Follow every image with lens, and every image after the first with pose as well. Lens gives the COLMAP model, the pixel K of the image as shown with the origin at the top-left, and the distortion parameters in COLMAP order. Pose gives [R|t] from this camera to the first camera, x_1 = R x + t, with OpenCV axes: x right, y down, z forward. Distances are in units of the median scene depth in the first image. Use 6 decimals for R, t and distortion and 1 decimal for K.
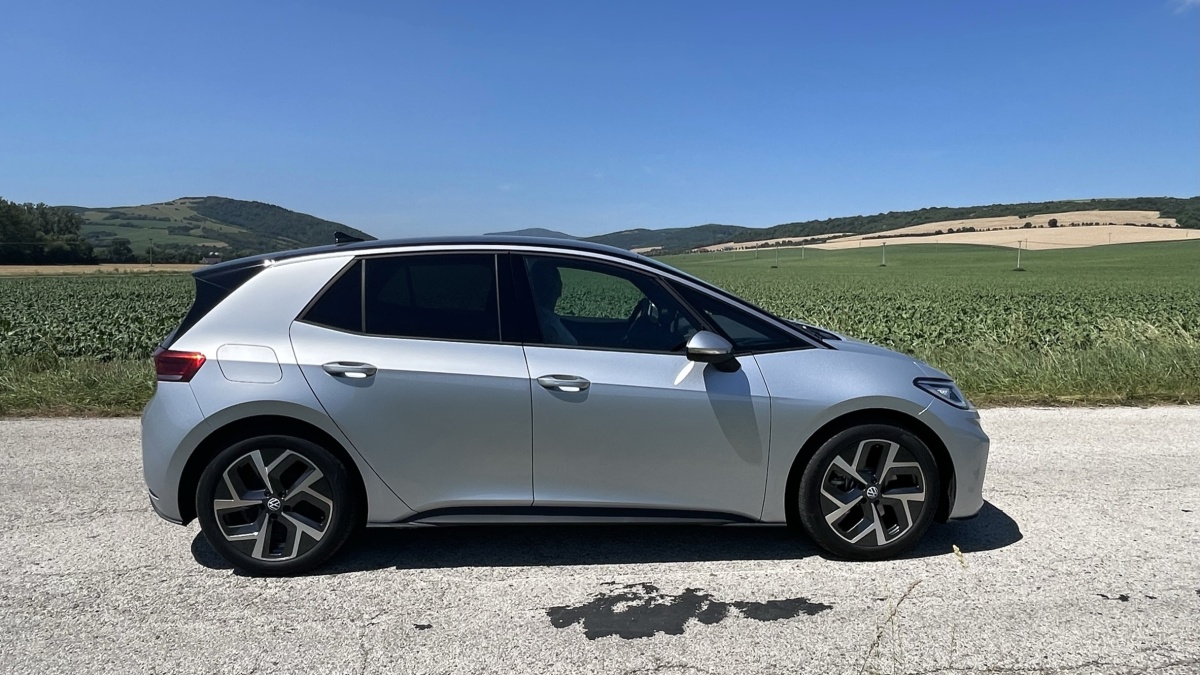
lens RADIAL K [[820.8, 0, 600.0], [0, 820.8, 337.5], [0, 0, 1]] dist [-0.000837, -0.024759]
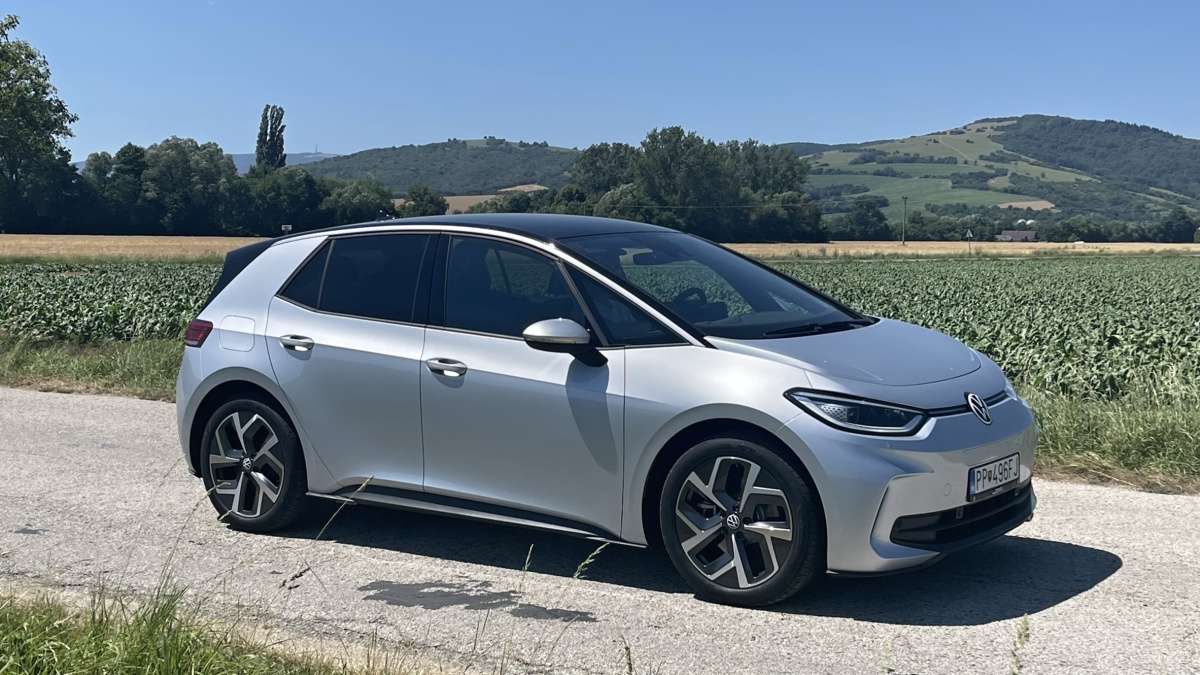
lens RADIAL K [[1642.2, 0, 600.0], [0, 1642.2, 337.5], [0, 0, 1]] dist [0.140495, -0.520917]
pose [[0.768068, 0.039761, -0.639133, 1.273728], [-0.060051, 0.998145, -0.010069, 0.027582], [0.637546, 0.046115, 0.769031, -0.372886]]
